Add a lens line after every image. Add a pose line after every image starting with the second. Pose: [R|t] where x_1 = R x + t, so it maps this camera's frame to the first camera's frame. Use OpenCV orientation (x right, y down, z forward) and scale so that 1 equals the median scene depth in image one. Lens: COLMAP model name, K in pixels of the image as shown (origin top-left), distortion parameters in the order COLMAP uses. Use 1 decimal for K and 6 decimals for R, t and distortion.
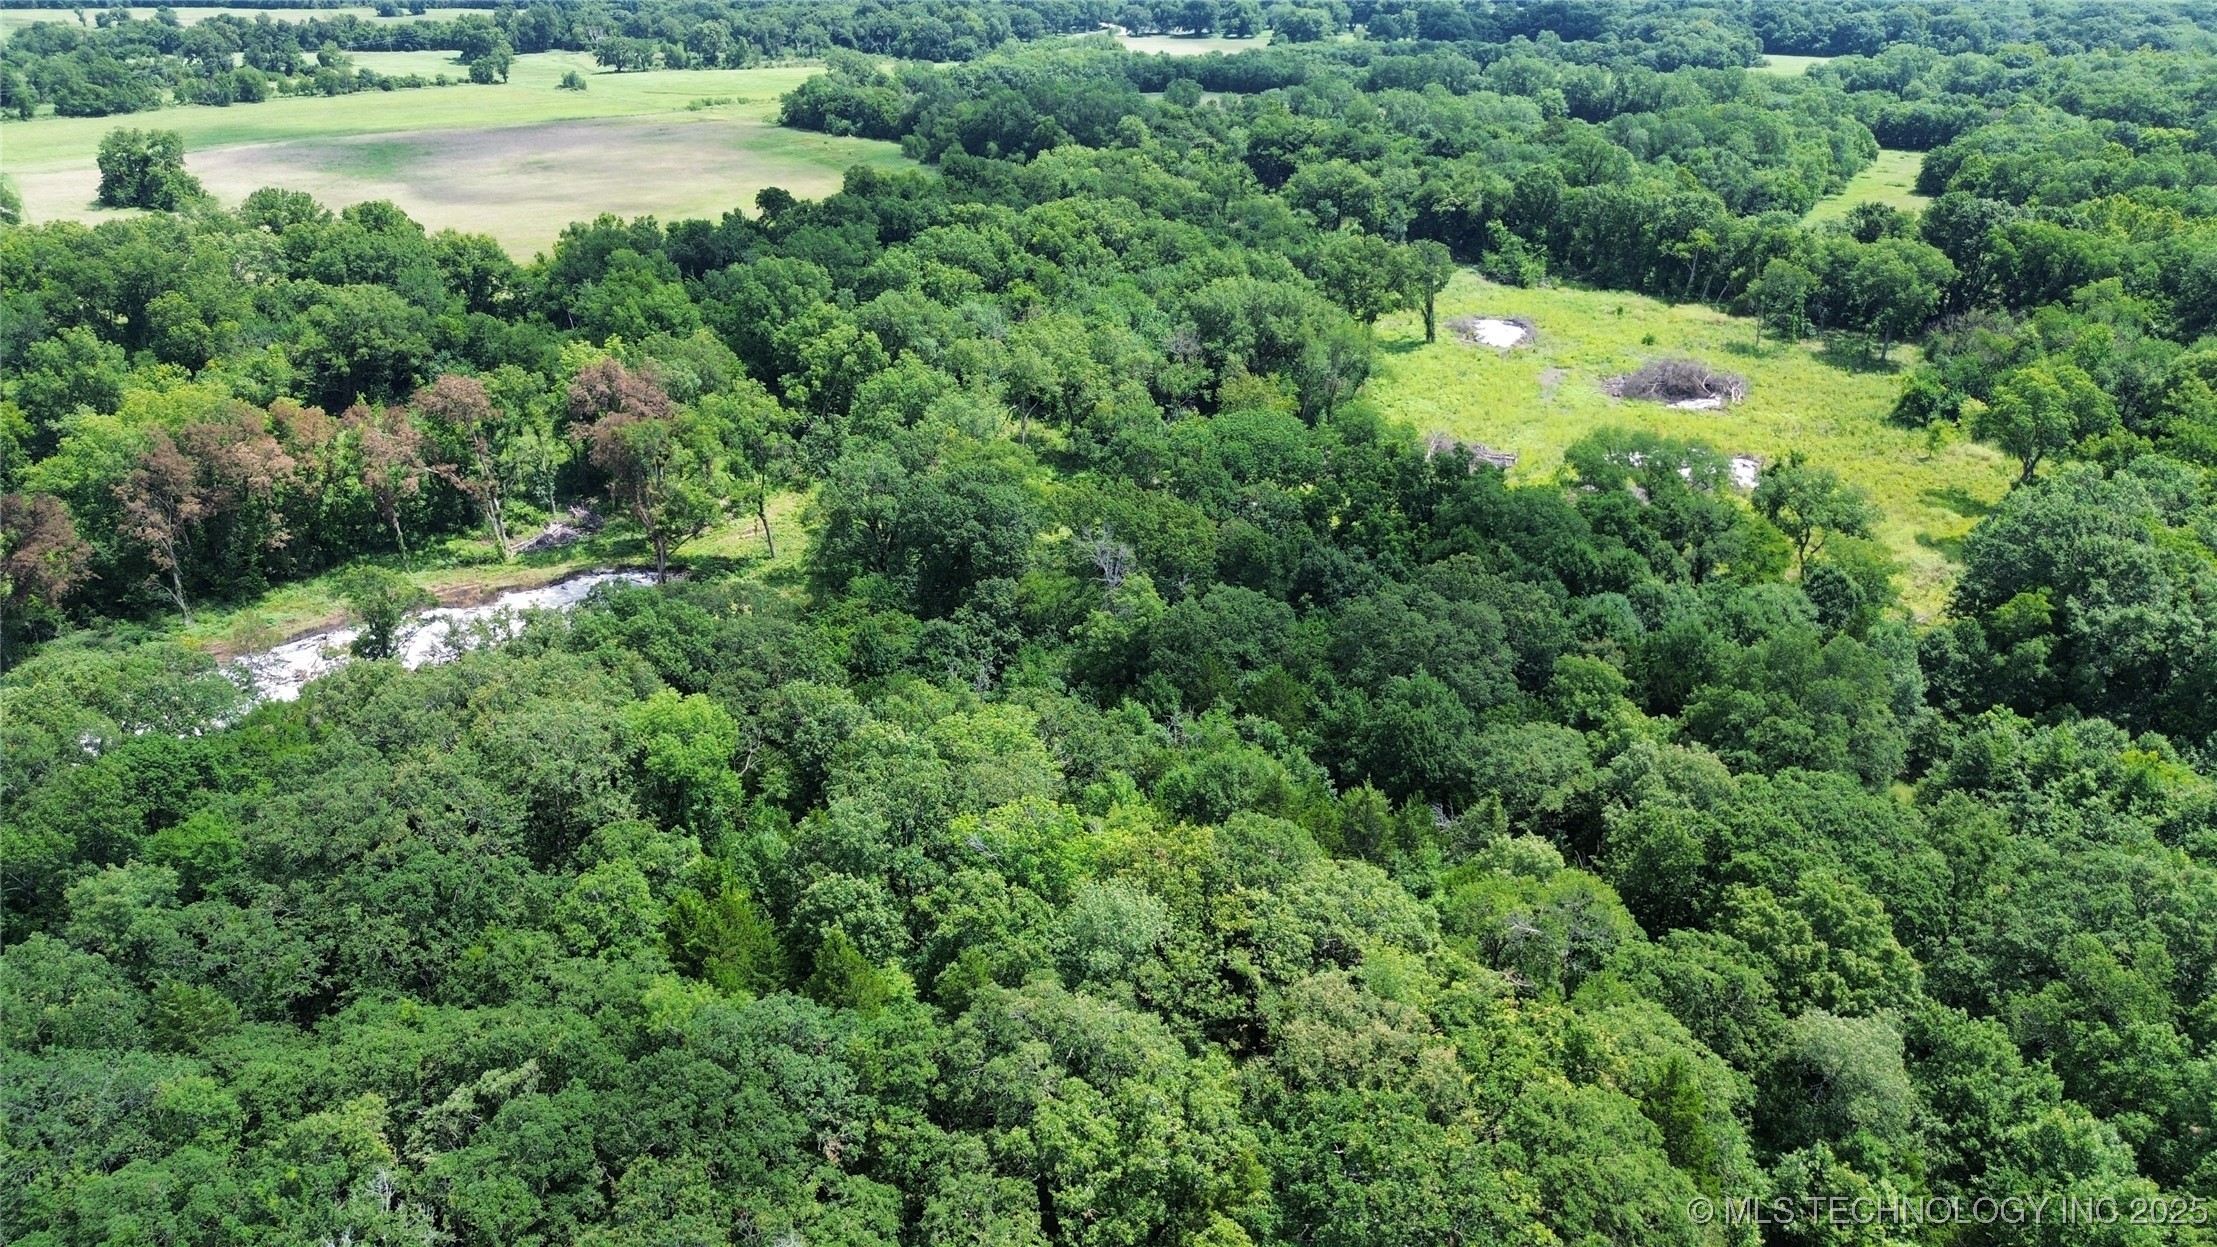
lens RADIAL K [[1575.7, 0, 1108.5], [0, 1575.7, 623.5], [0, 0, 1]] dist [0.057998, -0.046839]
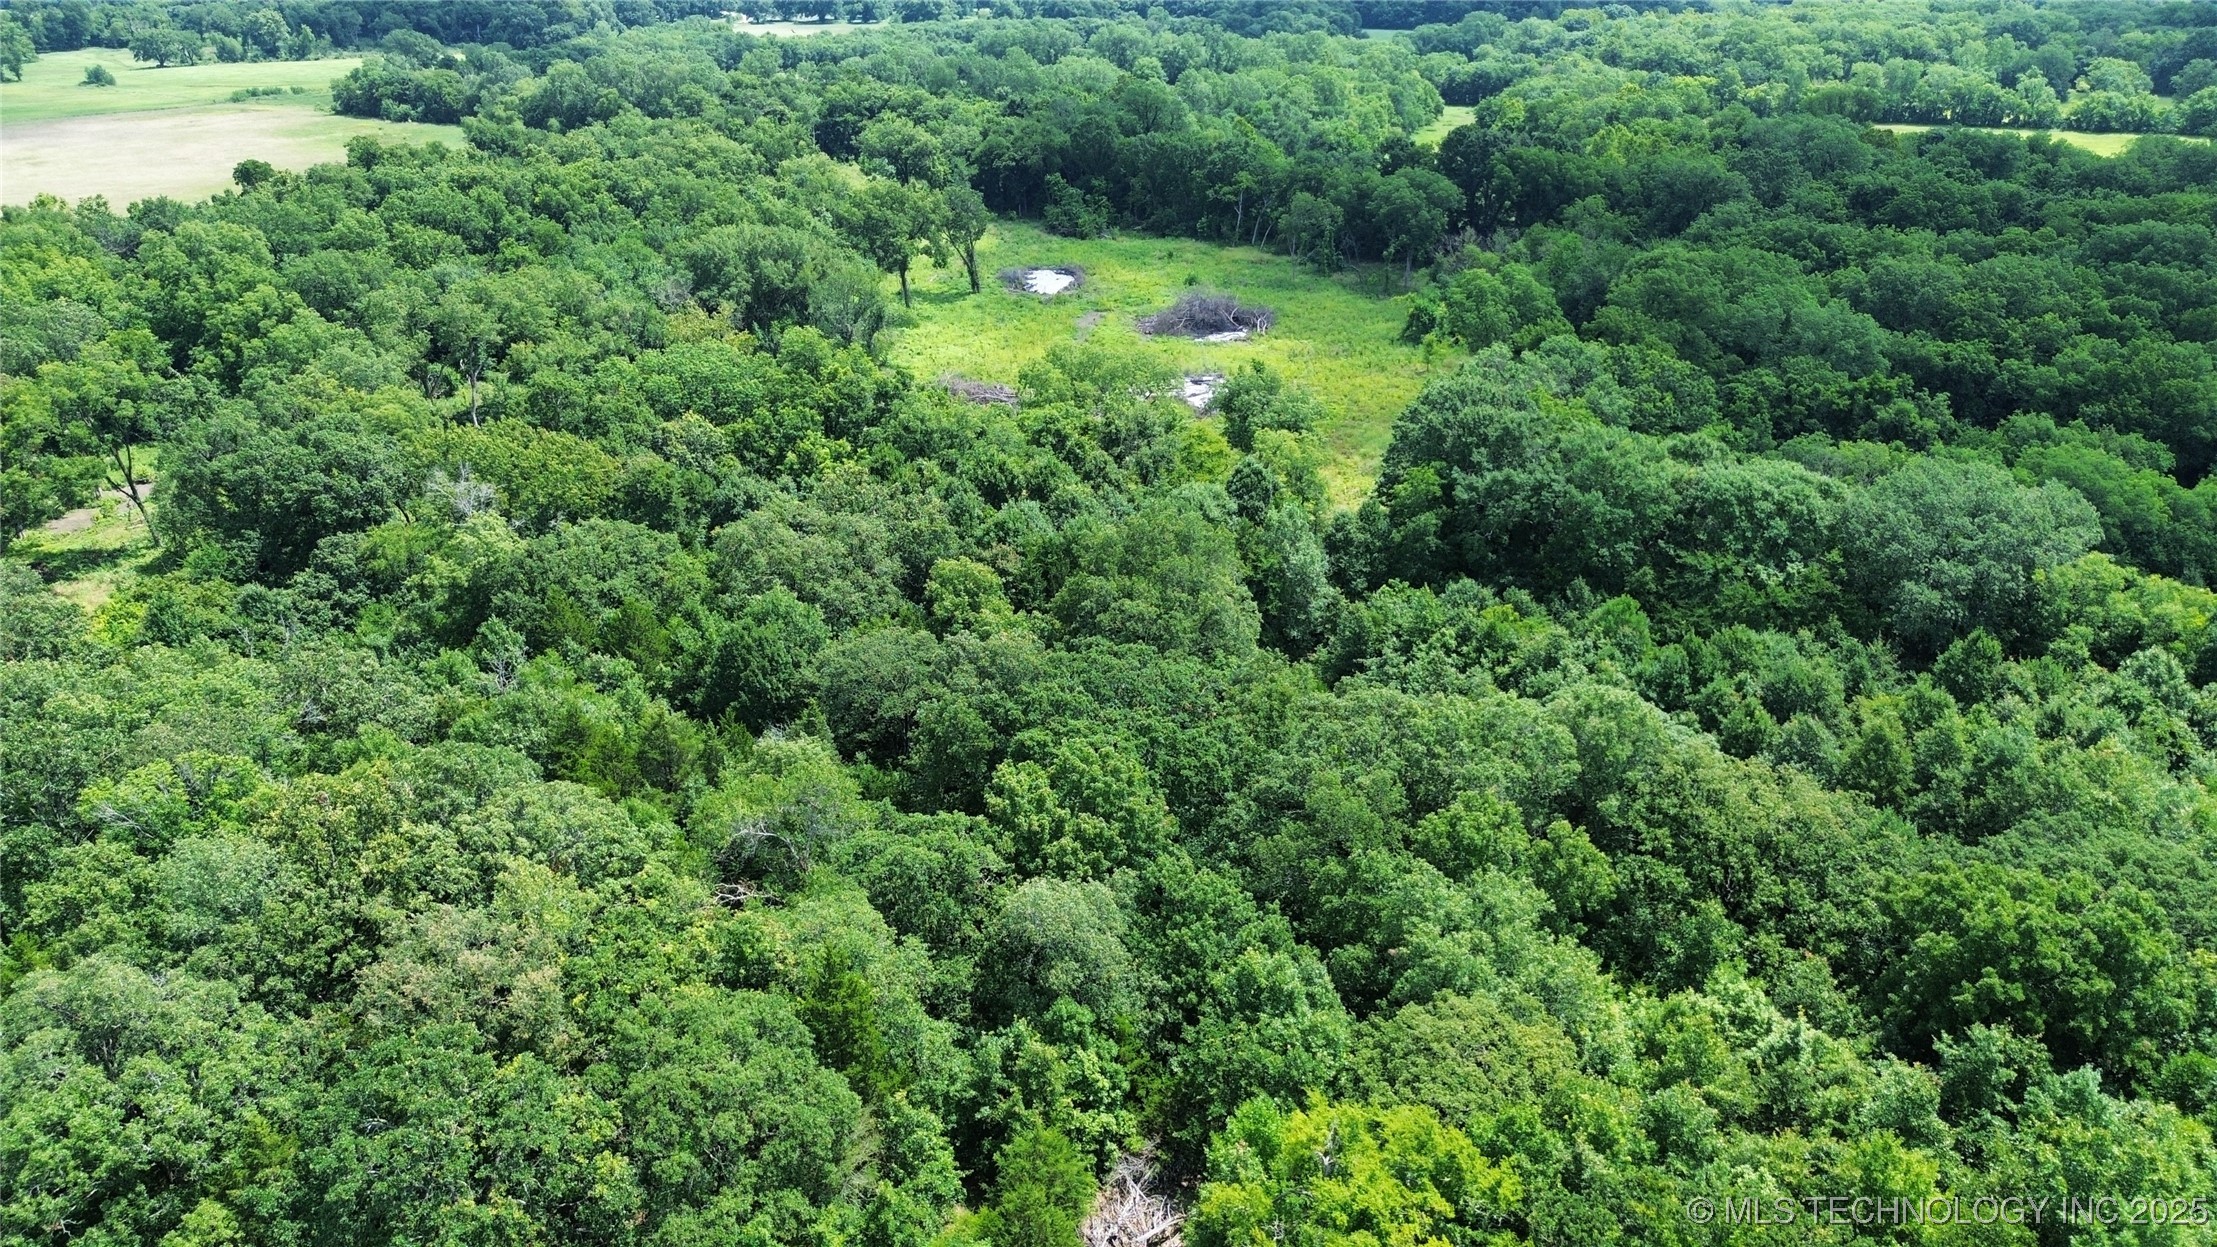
lens RADIAL K [[1575.7, 0, 1108.5], [0, 1575.7, 623.5], [0, 0, 1]] dist [0.057998, -0.046839]
pose [[0.981274, -0.086735, 0.171984, 0.099284], [0.086837, 0.996198, 0.006944, 0.026852], [-0.171932, 0.008120, 0.985075, 0.025968]]
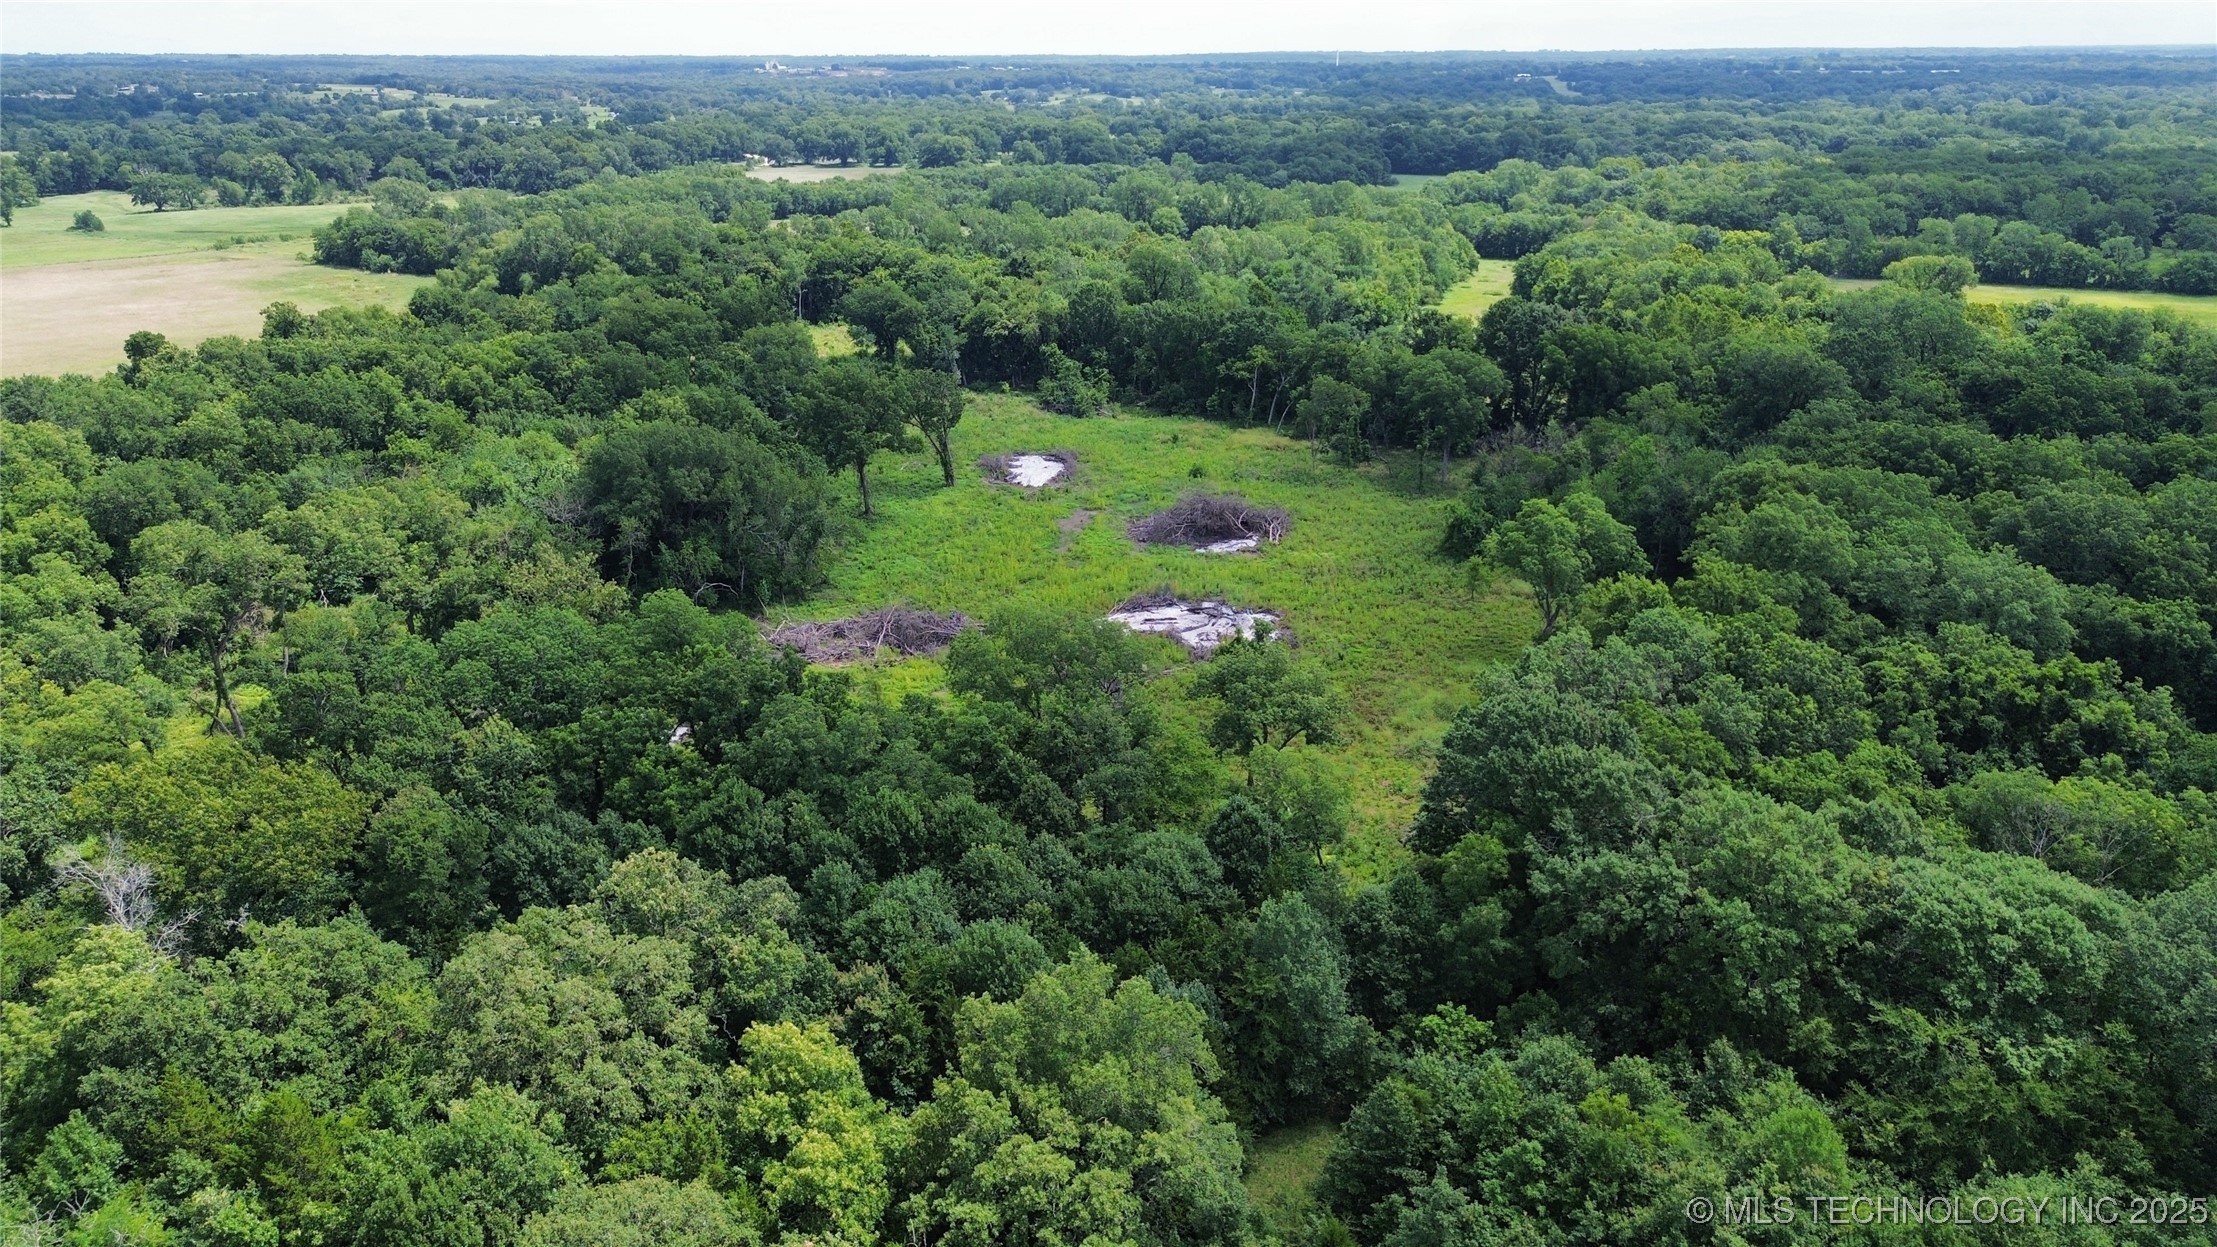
lens RADIAL K [[1575.7, 0, 1108.5], [0, 1575.7, 623.5], [0, 0, 1]] dist [0.057998, -0.046839]
pose [[0.985196, -0.064709, 0.158748, 0.149831], [0.076850, 0.994471, -0.071563, -0.036266], [-0.153240, 0.082704, 0.984722, 0.156687]]
